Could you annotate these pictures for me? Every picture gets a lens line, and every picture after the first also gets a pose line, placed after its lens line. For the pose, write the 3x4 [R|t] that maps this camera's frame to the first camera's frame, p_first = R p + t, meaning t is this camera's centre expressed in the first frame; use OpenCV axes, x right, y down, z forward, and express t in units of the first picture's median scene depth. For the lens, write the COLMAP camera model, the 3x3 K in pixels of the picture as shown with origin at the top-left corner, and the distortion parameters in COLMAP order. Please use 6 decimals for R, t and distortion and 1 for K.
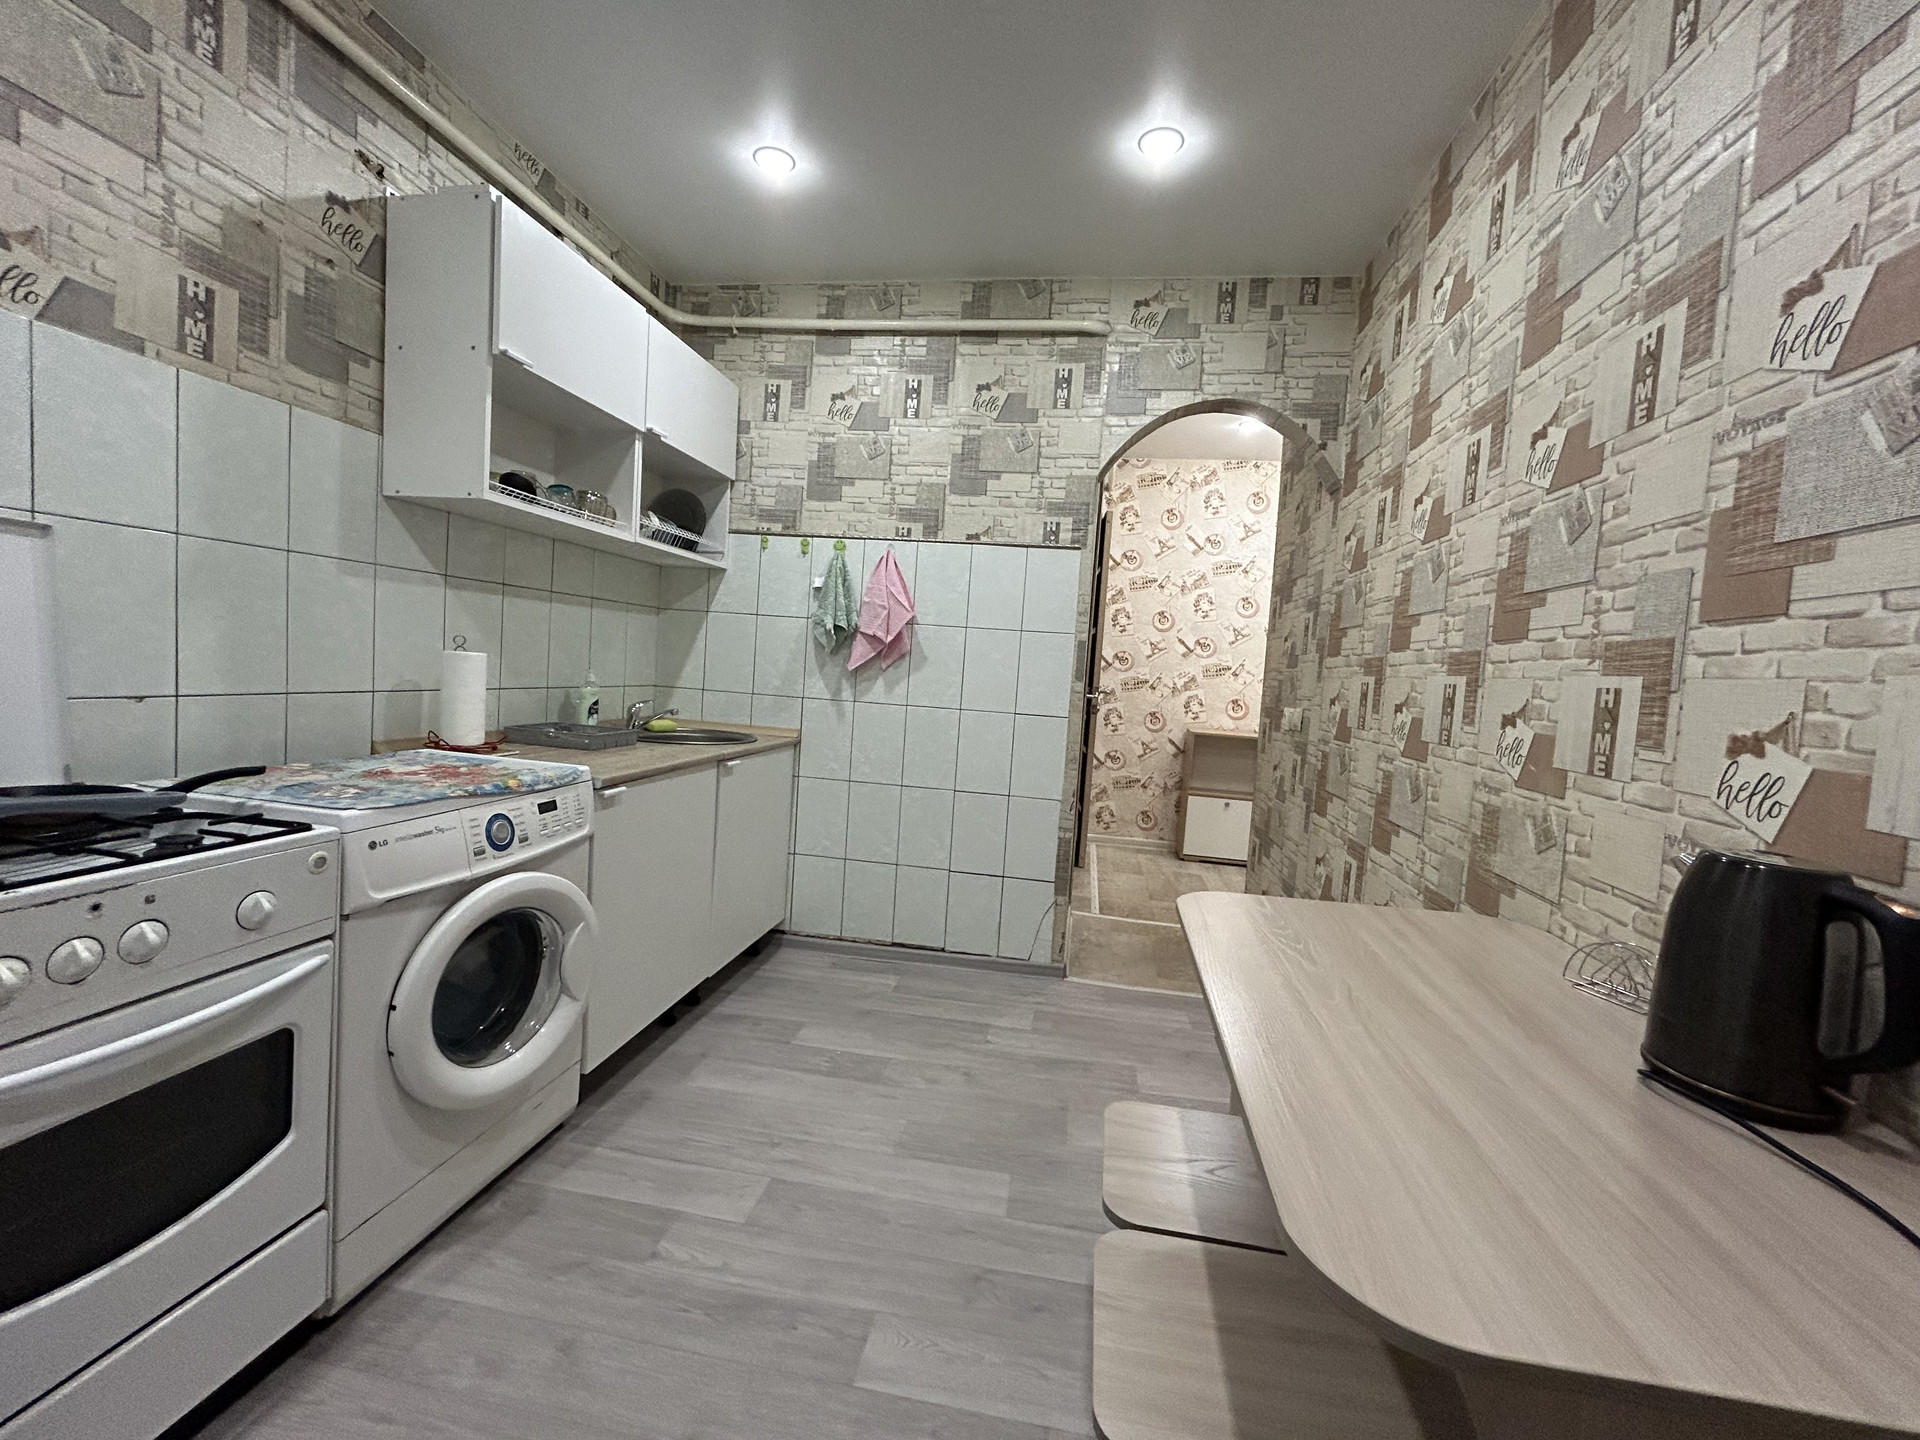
lens RADIAL K [[778.9, 0, 959.5], [0, 778.9, 717.3], [0, 0, 1]] dist [-0.003238, 0.001015]
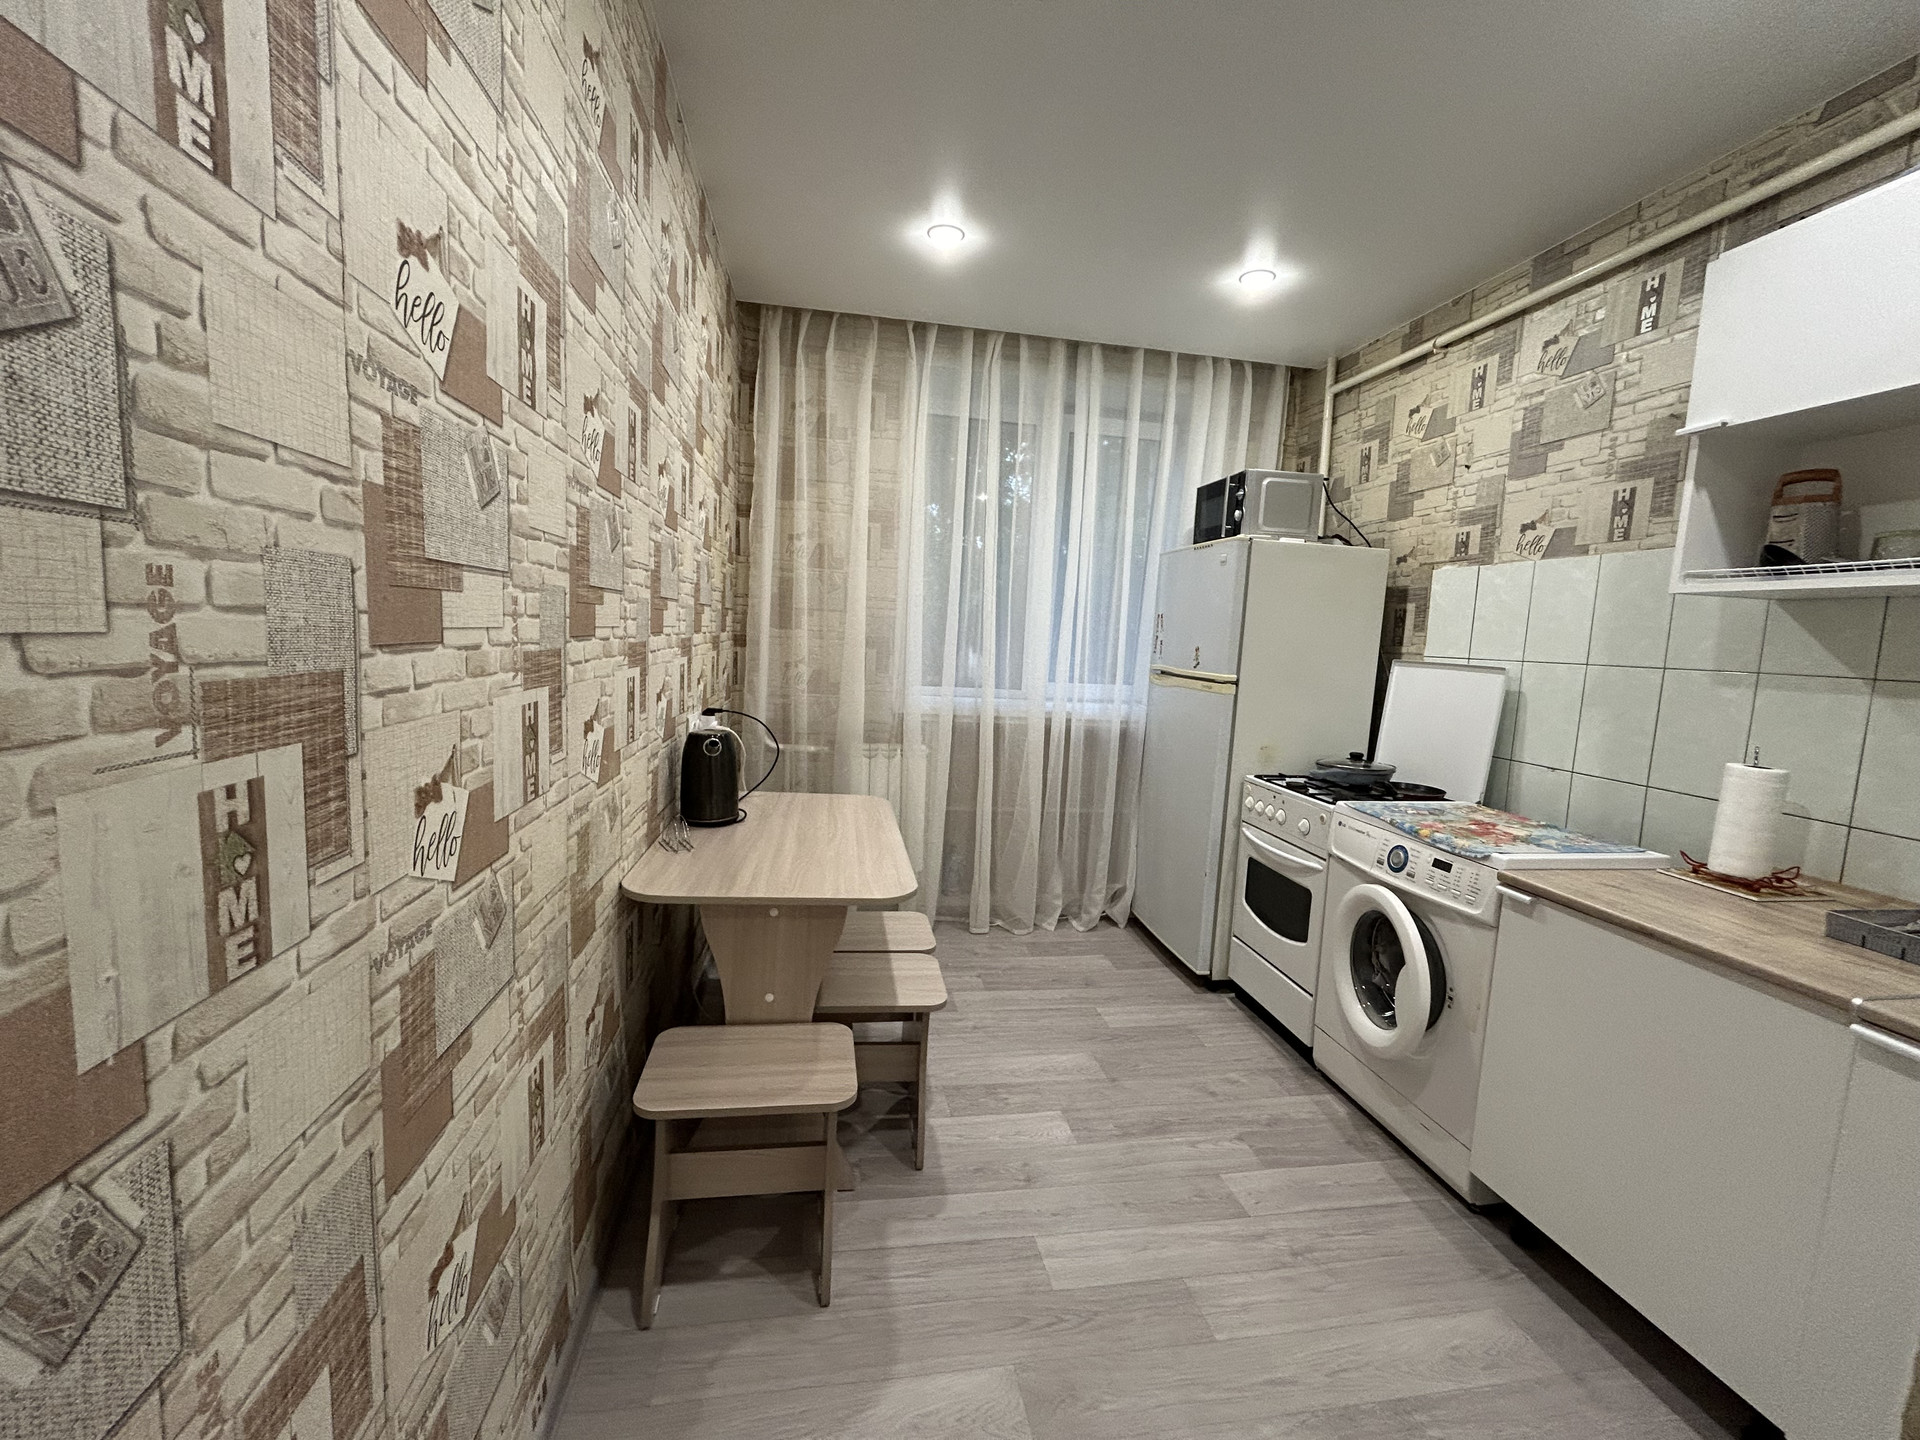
lens RADIAL K [[778.9, 0, 957.6], [0, 778.9, 721.1], [0, 0, 1]] dist [-0.003238, 0.001015]
pose [[-0.937071, -0.072005, -0.341632, 0.586427], [-0.131054, 0.979494, 0.153025, -0.186744], [0.323608, 0.188167, -0.927292, 1.881035]]
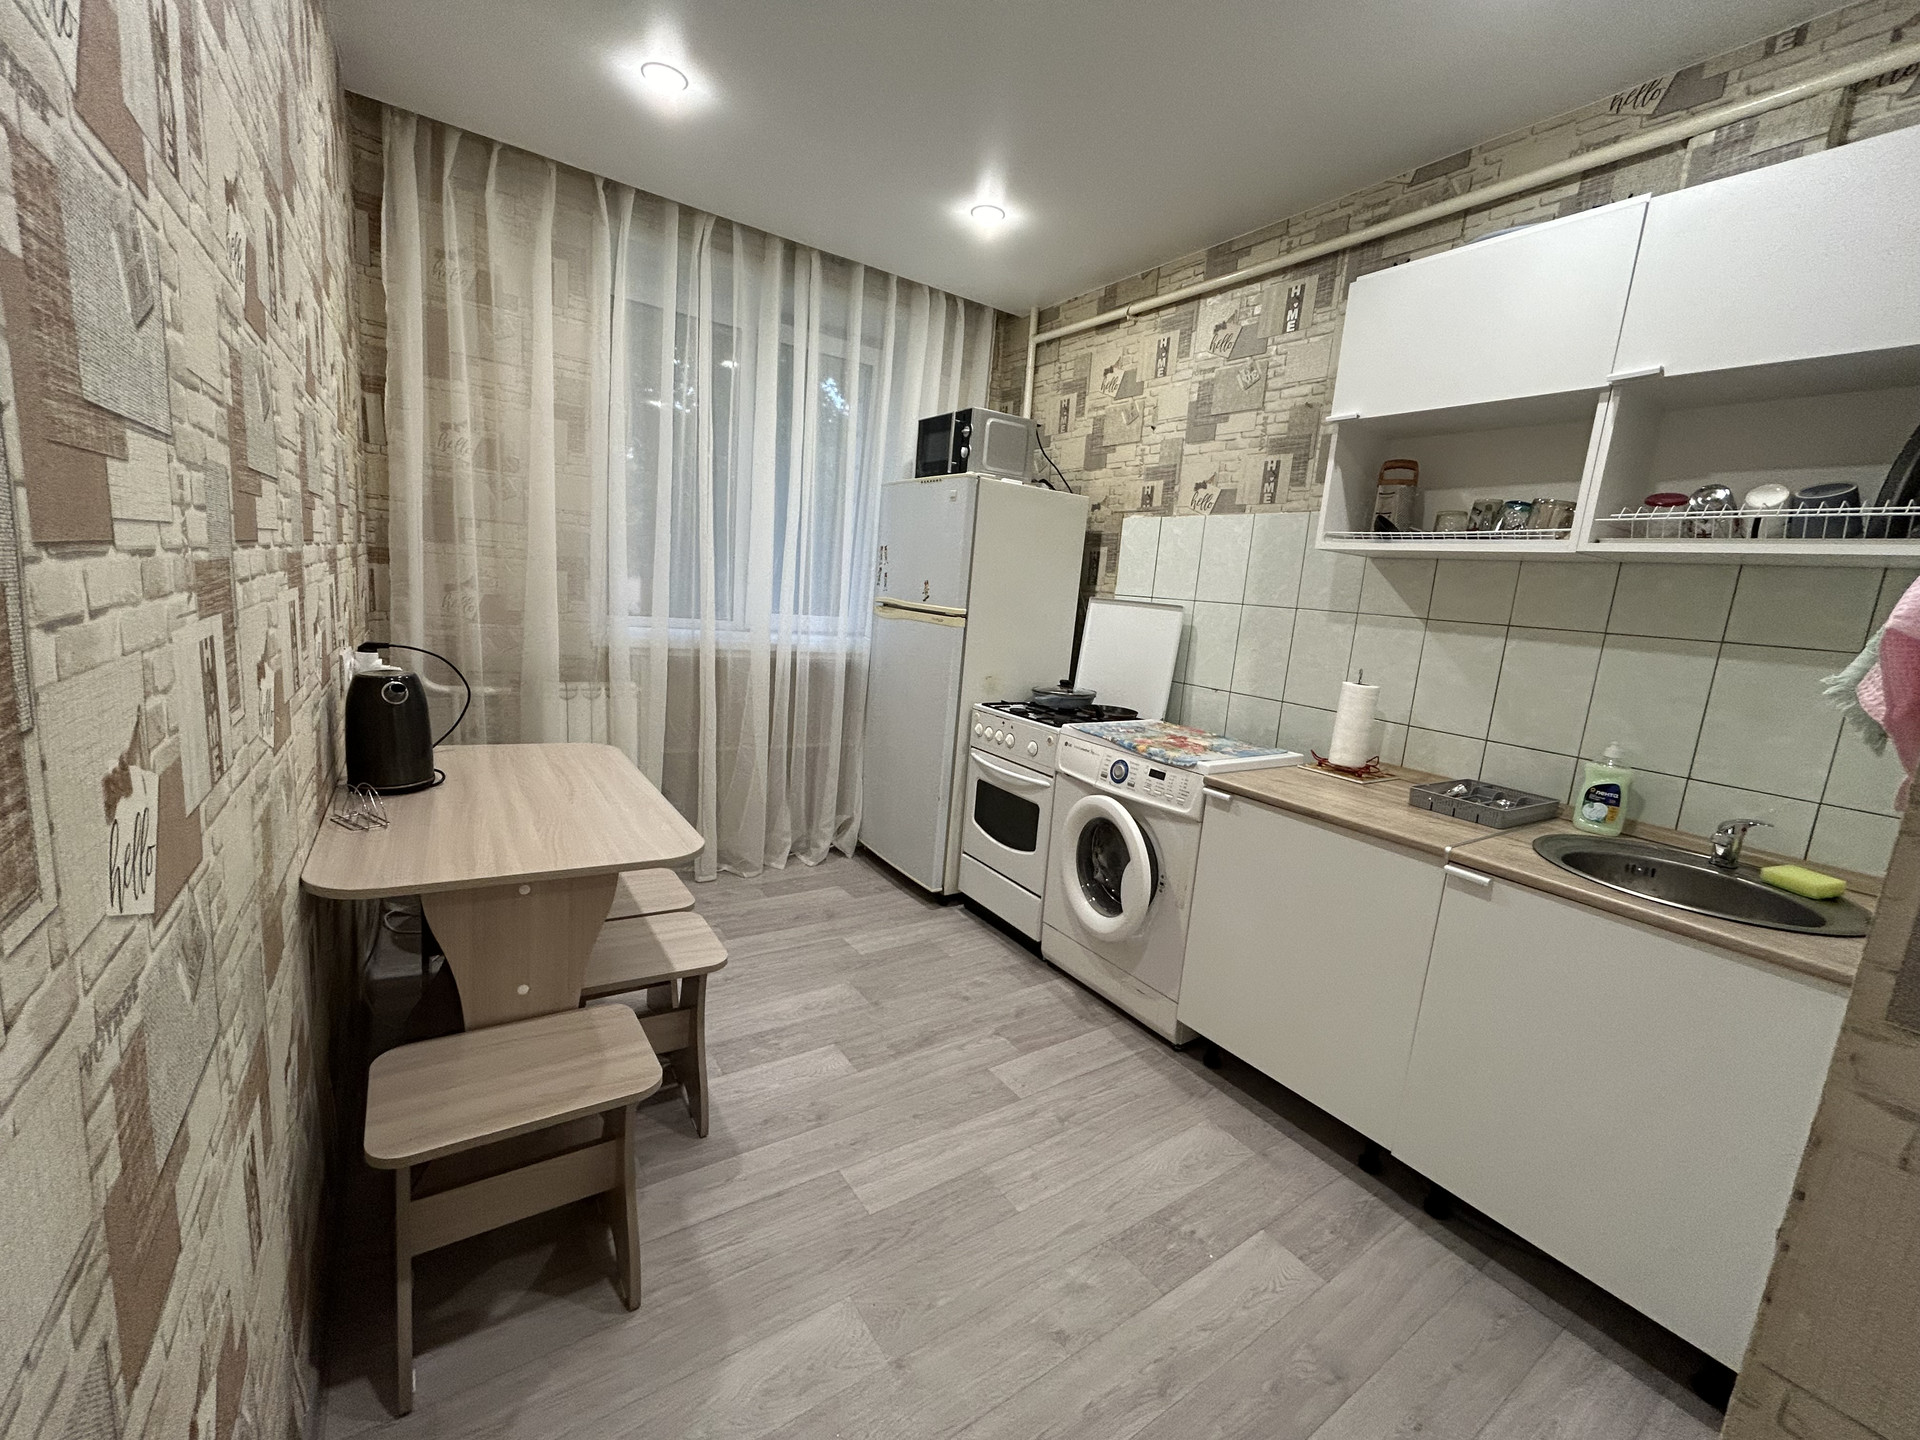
lens RADIAL K [[778.9, 0, 961.7], [0, 778.9, 720.6], [0, 0, 1]] dist [-0.003238, 0.001015]
pose [[-0.711372, -0.003028, -0.702809, 0.708646], [-0.173824, 0.969682, 0.171764, -0.159169], [0.680981, 0.244353, -0.690331, 1.761737]]
